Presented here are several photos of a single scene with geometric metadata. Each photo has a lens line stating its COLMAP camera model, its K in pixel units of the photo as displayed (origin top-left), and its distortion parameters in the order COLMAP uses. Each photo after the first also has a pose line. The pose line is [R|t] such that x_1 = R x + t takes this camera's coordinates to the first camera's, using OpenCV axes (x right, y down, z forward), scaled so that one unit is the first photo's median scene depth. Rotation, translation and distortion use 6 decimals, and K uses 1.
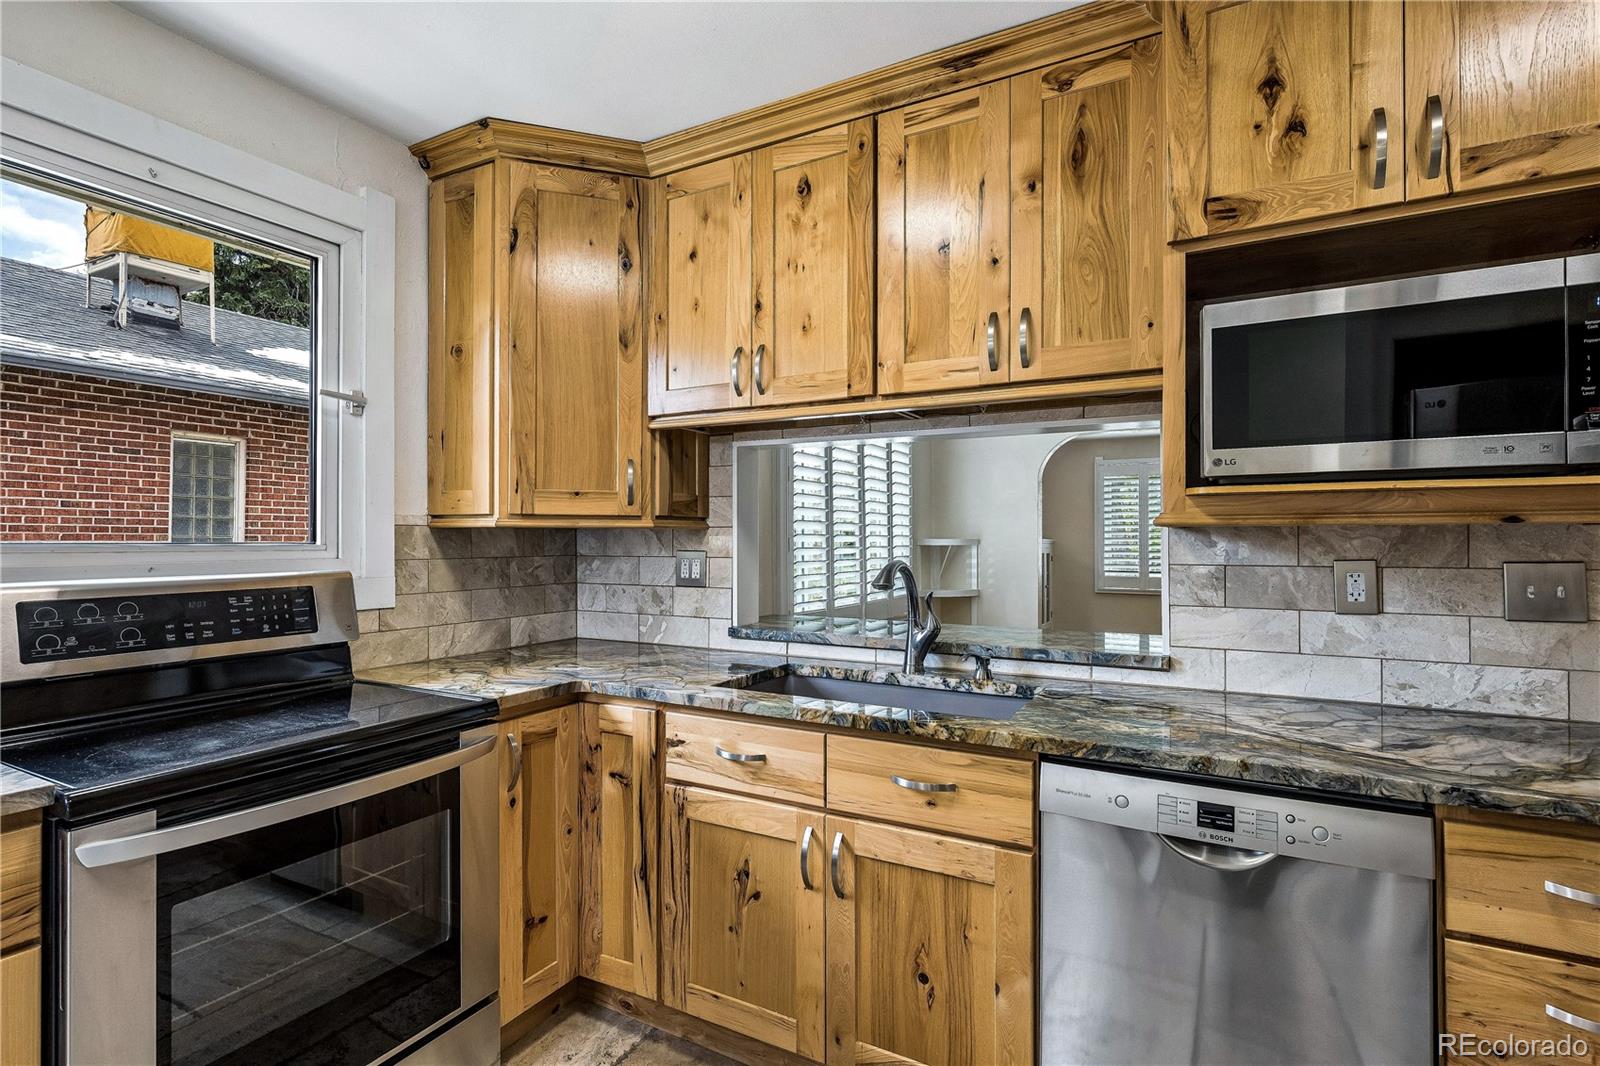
lens RADIAL K [[761.2, 0, 804.2], [0, 761.2, 533.3], [0, 0, 1]] dist [-0.000752, -0.001527]
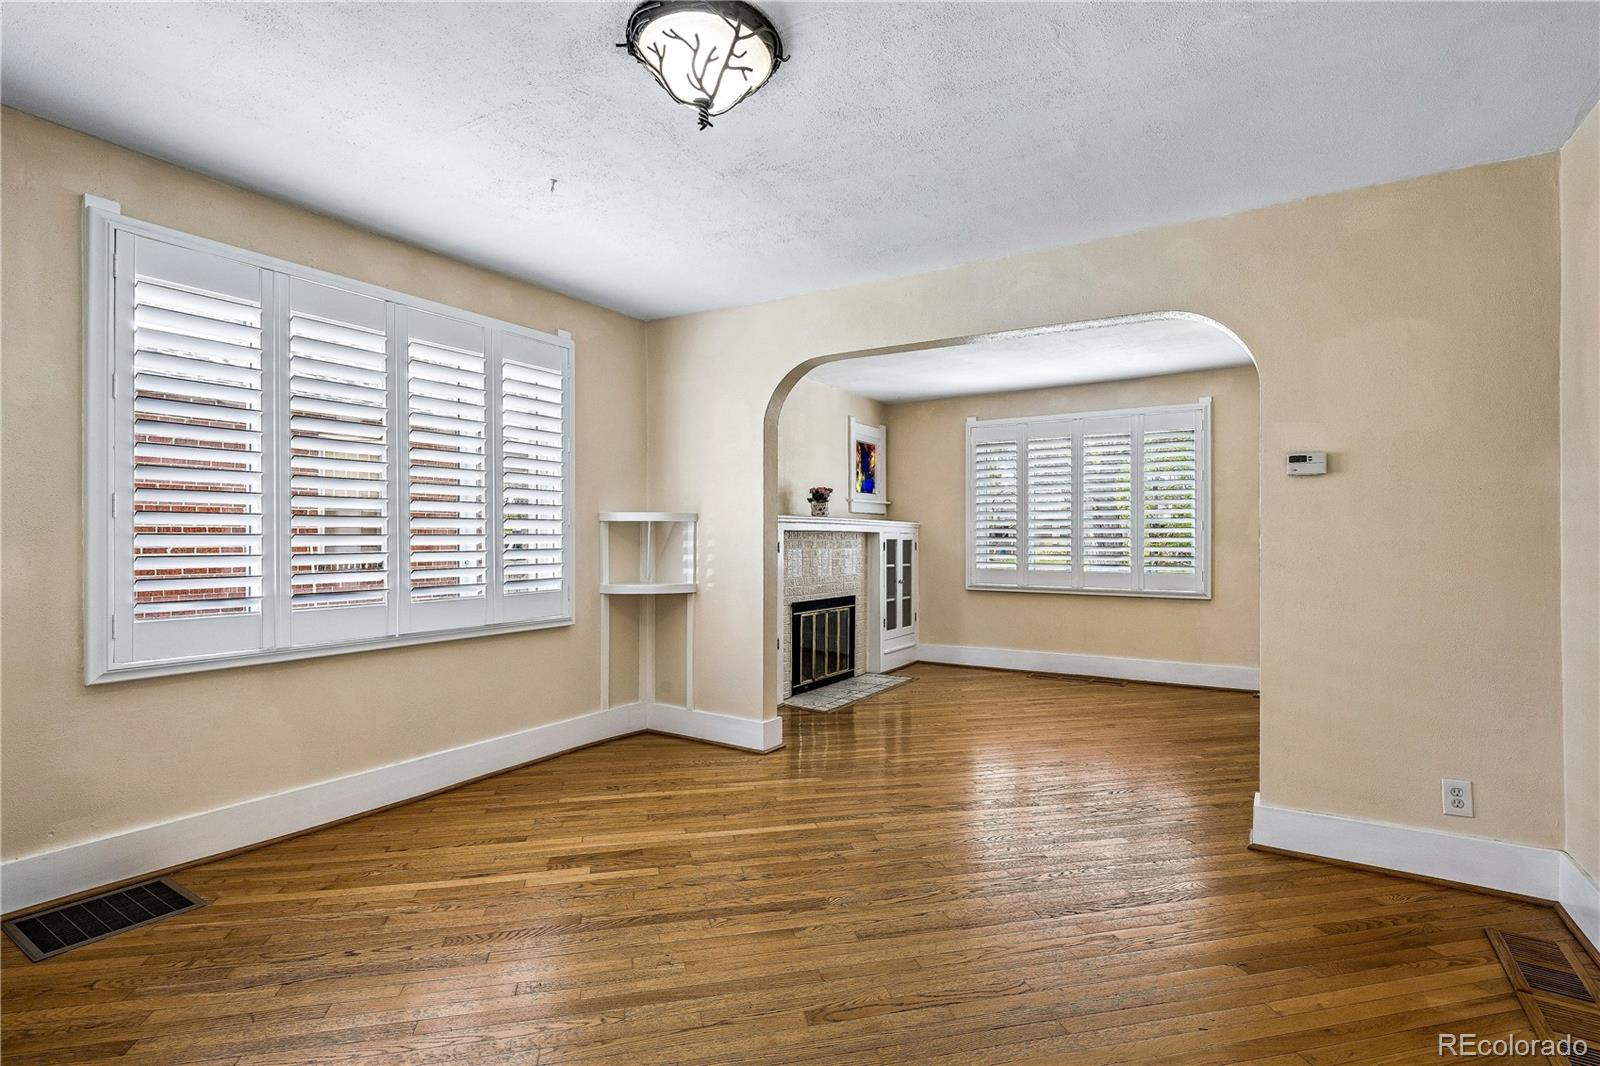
lens RADIAL K [[761.2, 0, 807.4], [0, 761.2, 535.2], [0, 0, 1]] dist [-0.000752, -0.001527]
pose [[0.998646, 0.000189, -0.052014, 1.169501], [0.000122, 0.999982, 0.005976, 0.073490], [0.052014, -0.005974, 0.998628, 0.900113]]
